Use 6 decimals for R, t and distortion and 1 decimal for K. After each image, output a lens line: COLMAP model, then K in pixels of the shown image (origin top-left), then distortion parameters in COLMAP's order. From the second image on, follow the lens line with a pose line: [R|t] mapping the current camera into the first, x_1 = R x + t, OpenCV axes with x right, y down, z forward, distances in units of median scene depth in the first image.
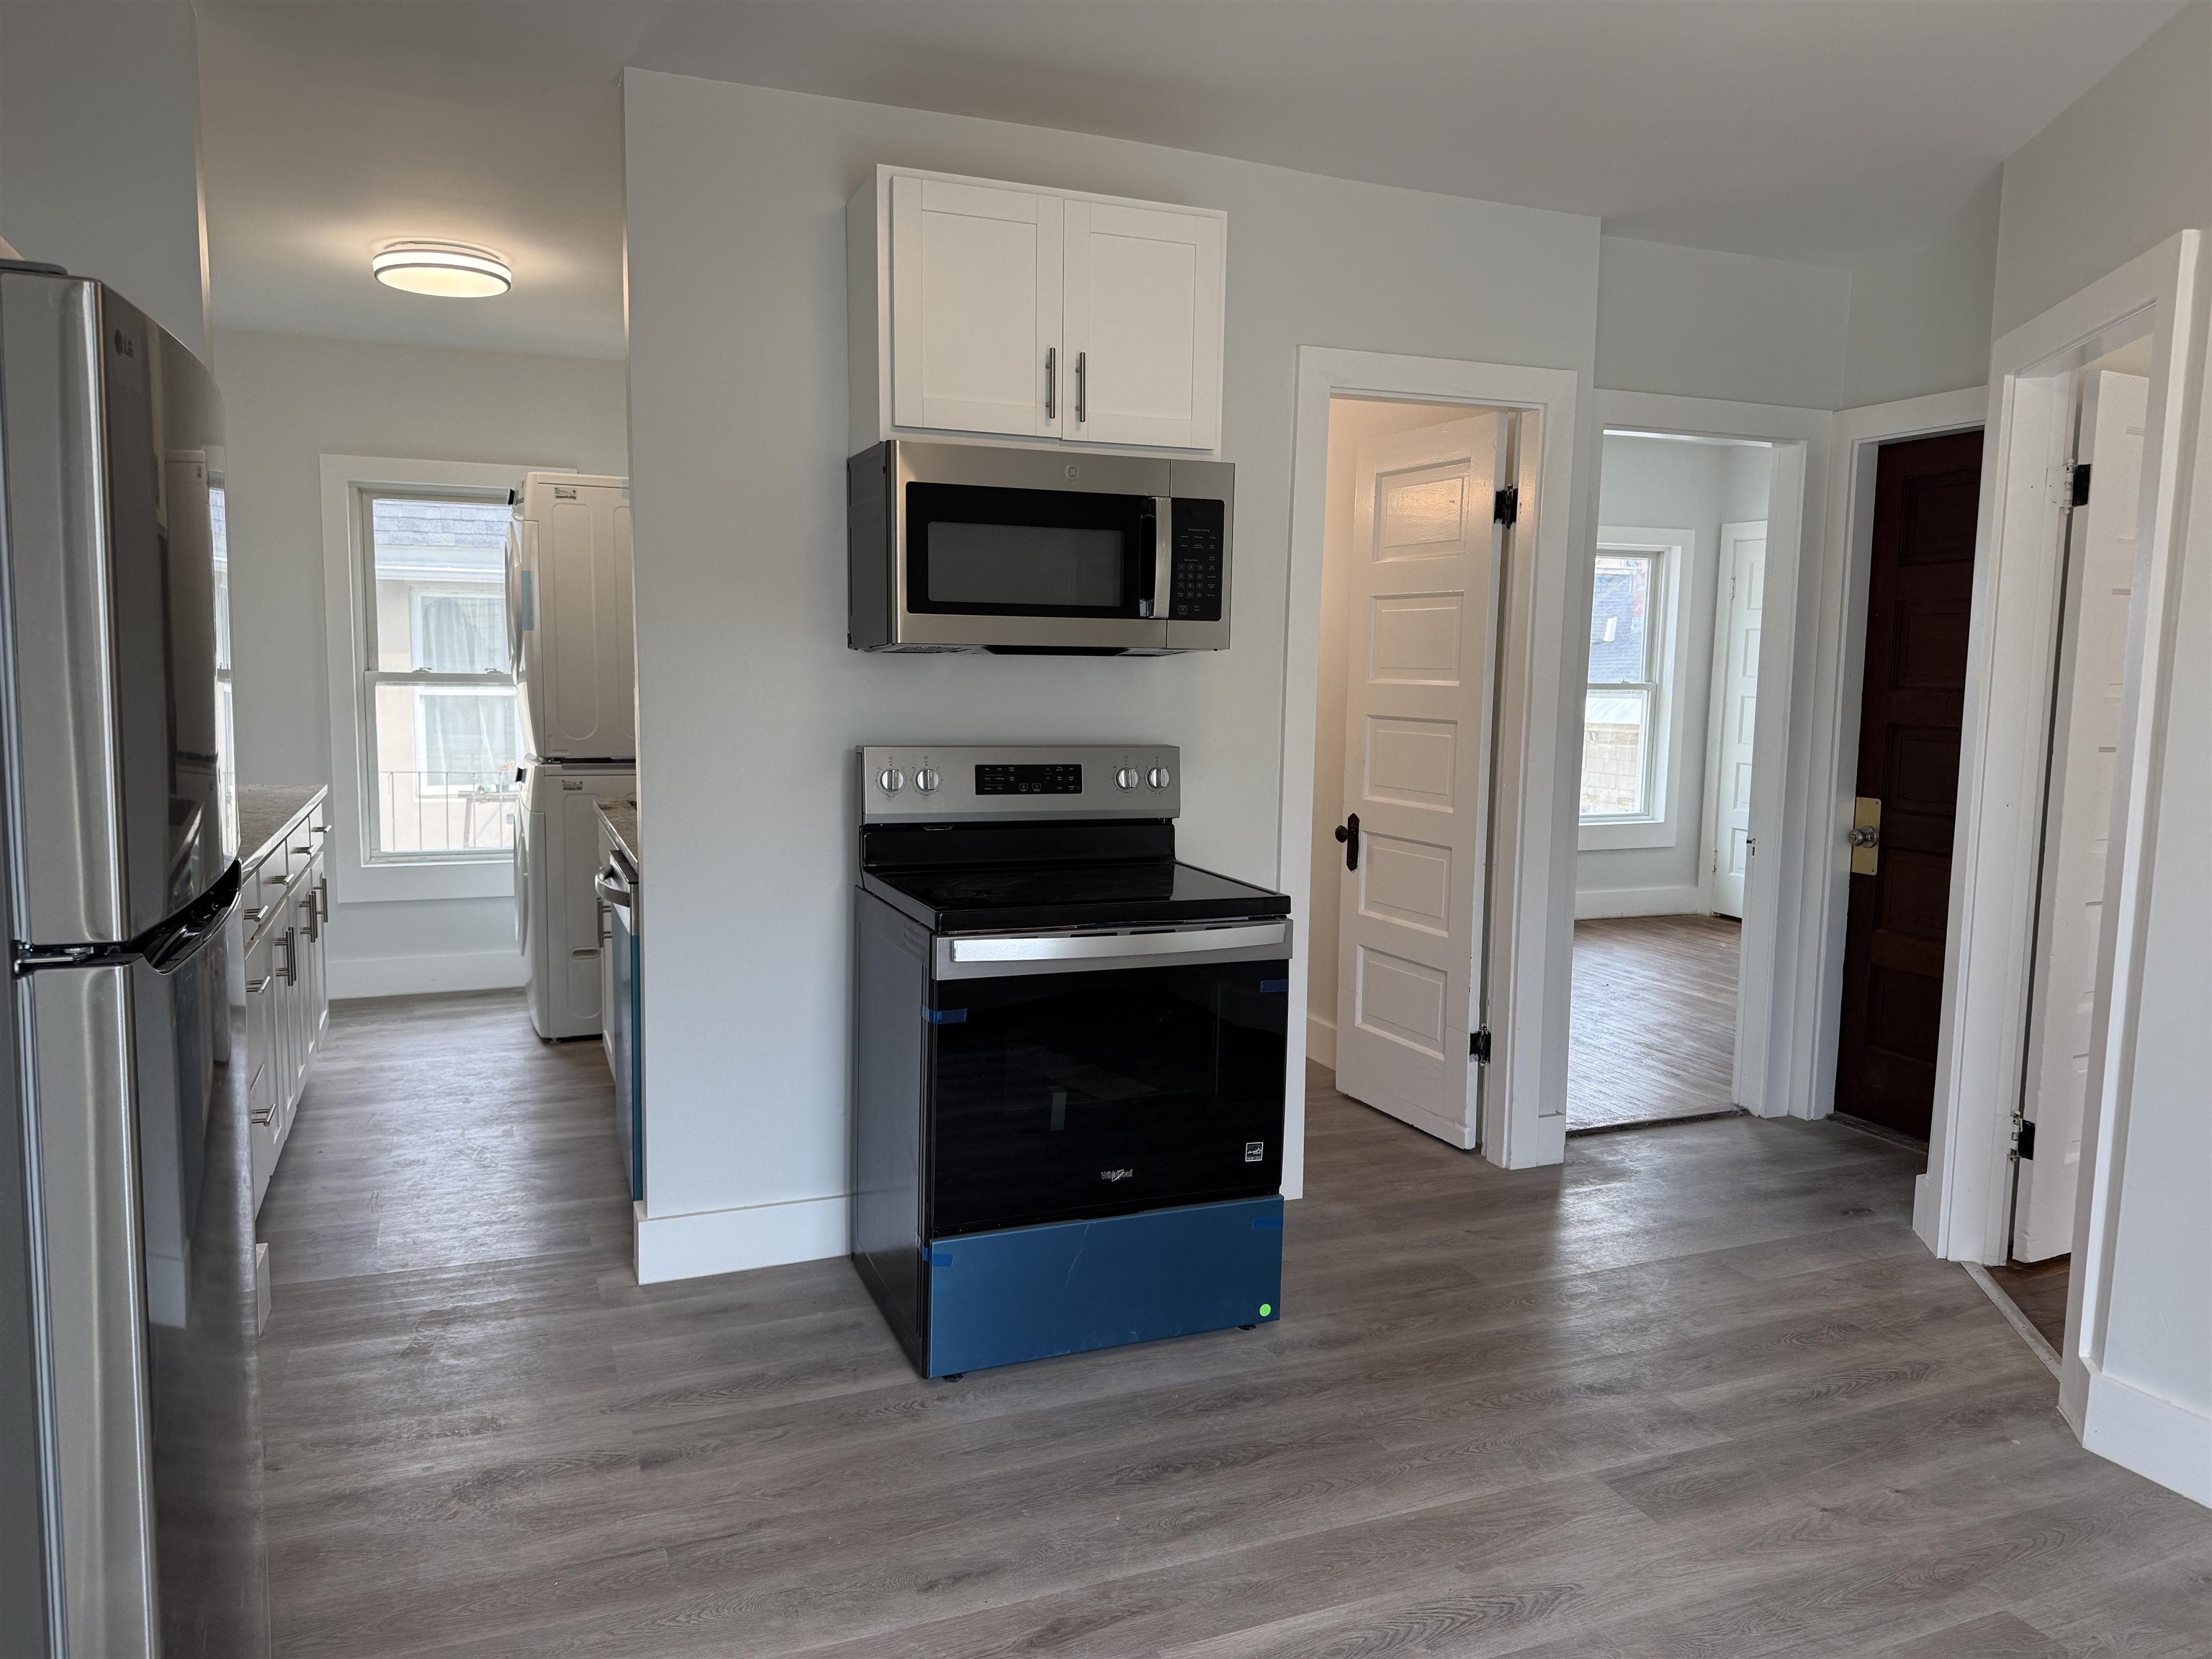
lens RADIAL K [[1563.8, 0, 1106.0], [0, 1563.8, 829.5], [0, 0, 1]] dist [0.102614, -0.103883]
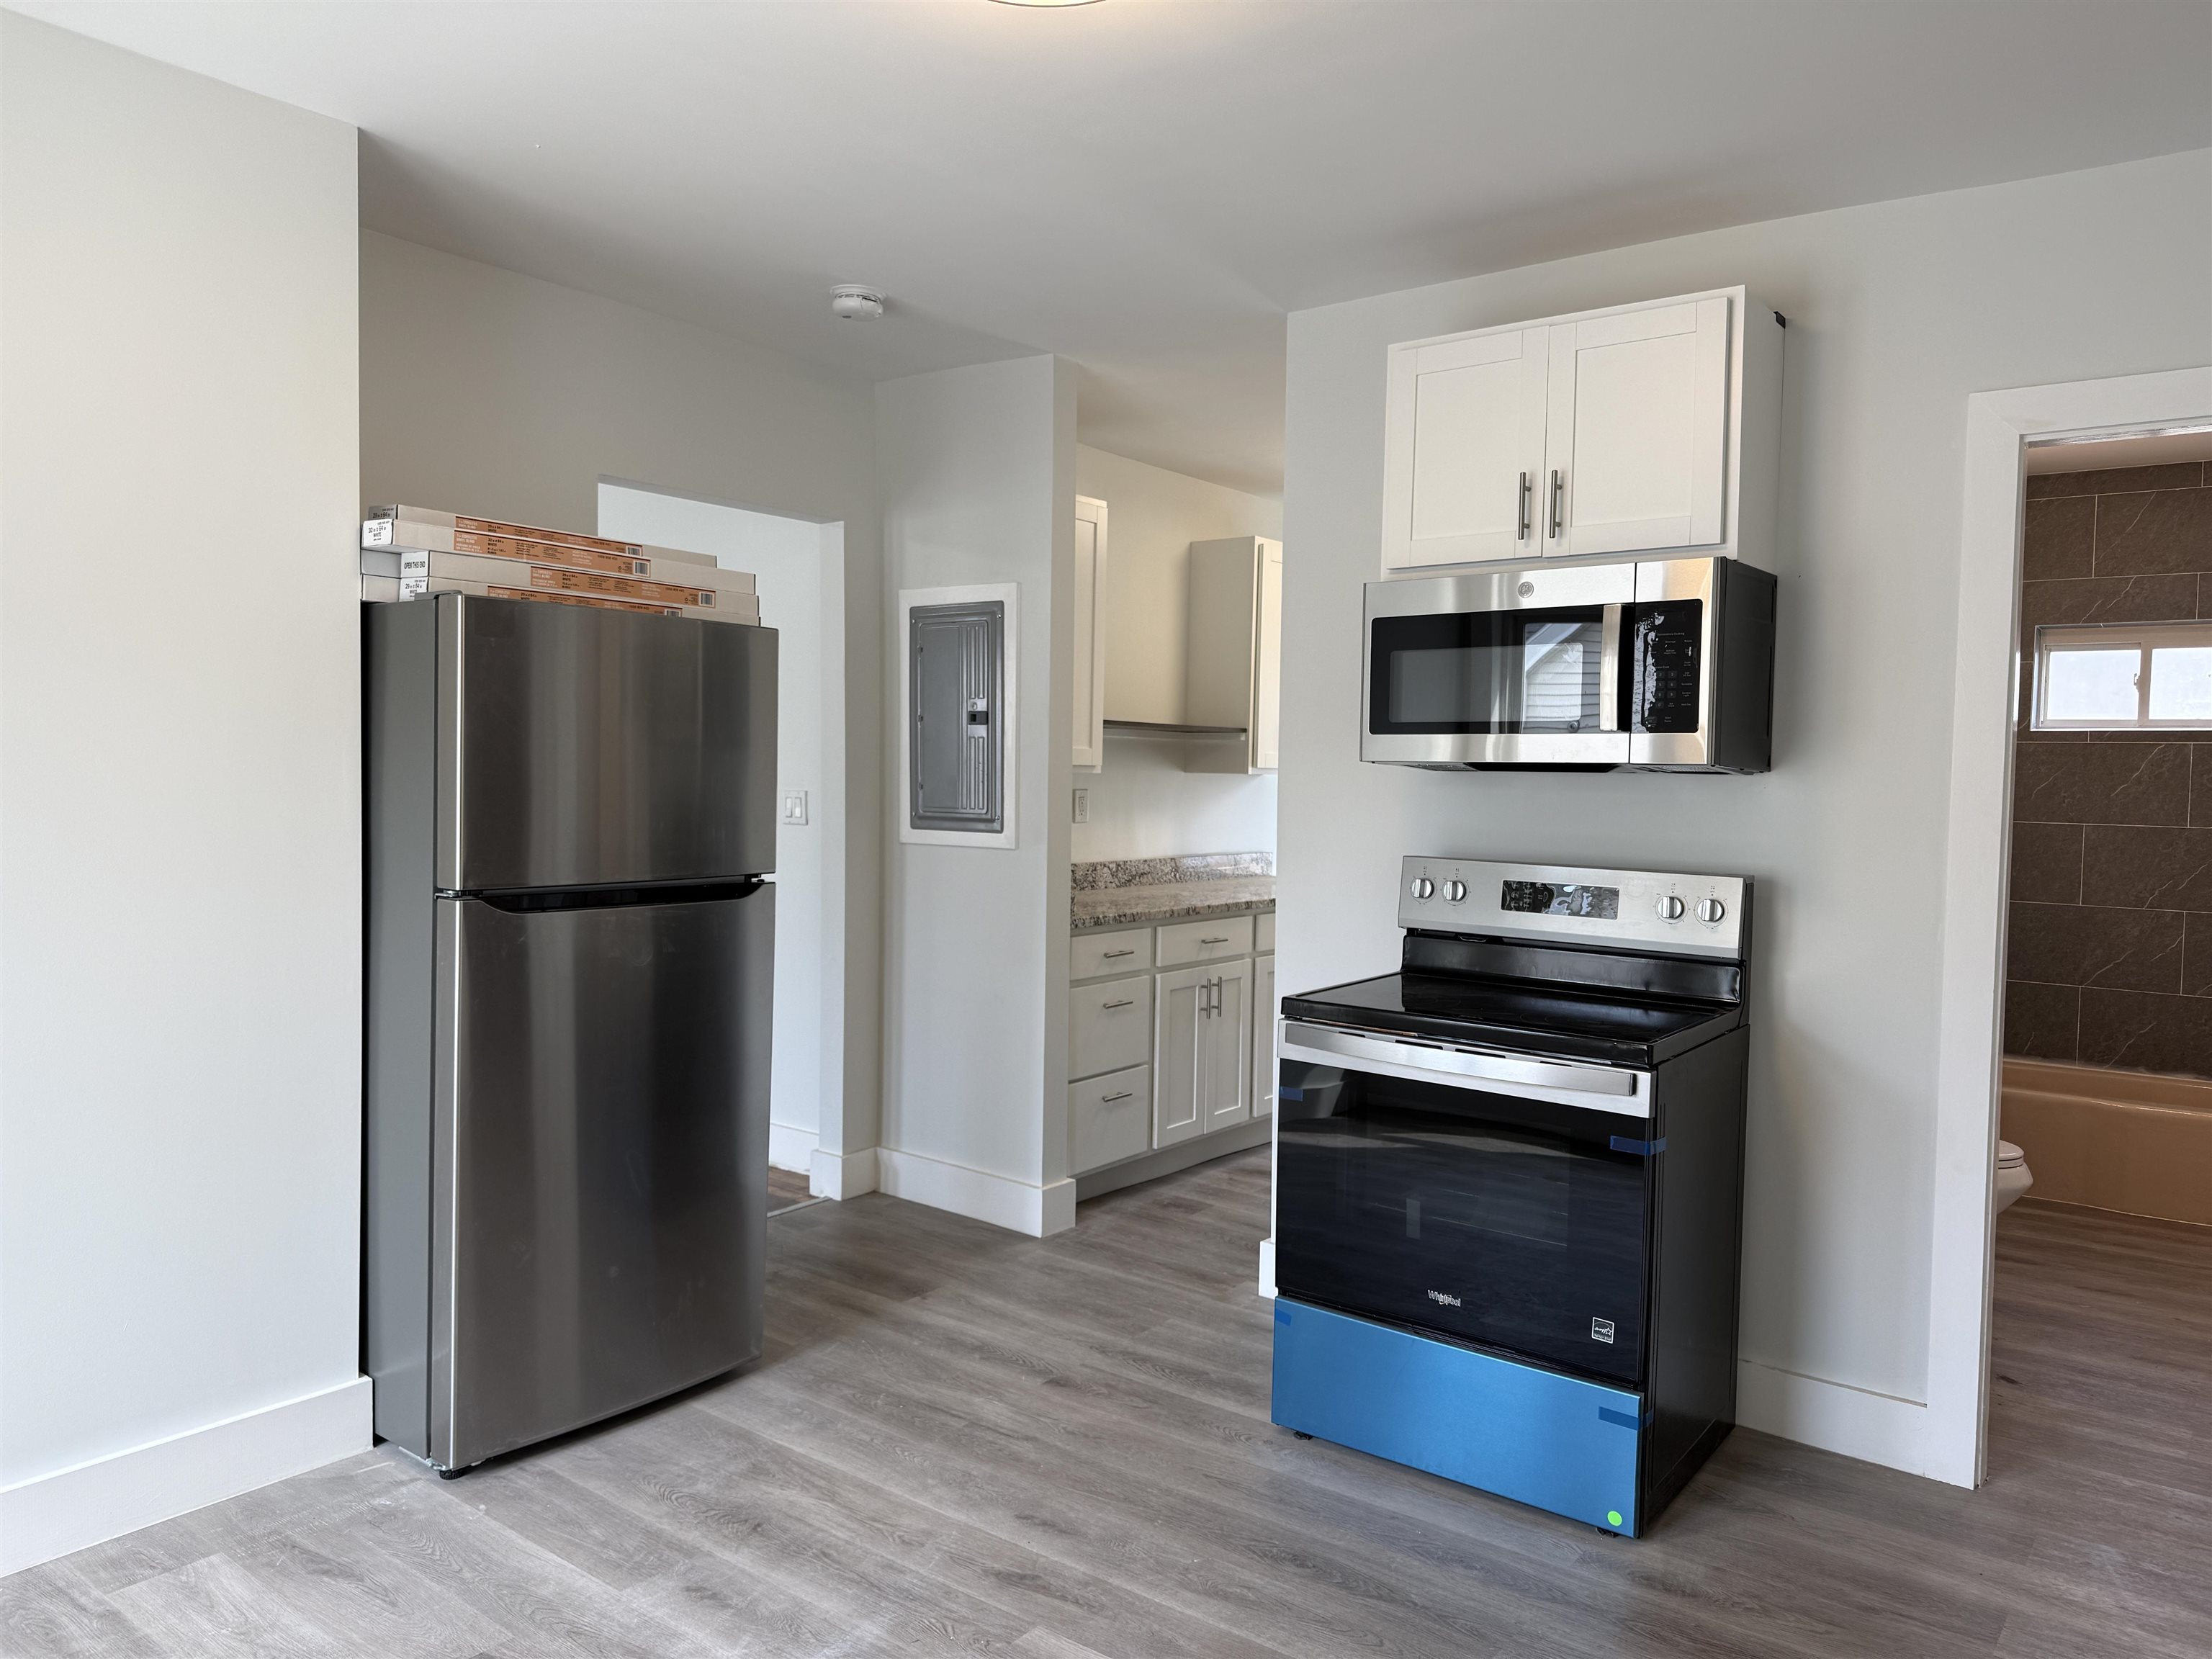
lens RADIAL K [[1563.8, 0, 1106.0], [0, 1563.8, 829.5], [0, 0, 1]] dist [0.102614, -0.103883]
pose [[0.510054, 0.029015, -0.859653, 0.820678], [-0.104799, 0.994081, -0.028628, -0.021329], [0.853734, 0.104692, 0.510076, 0.316718]]
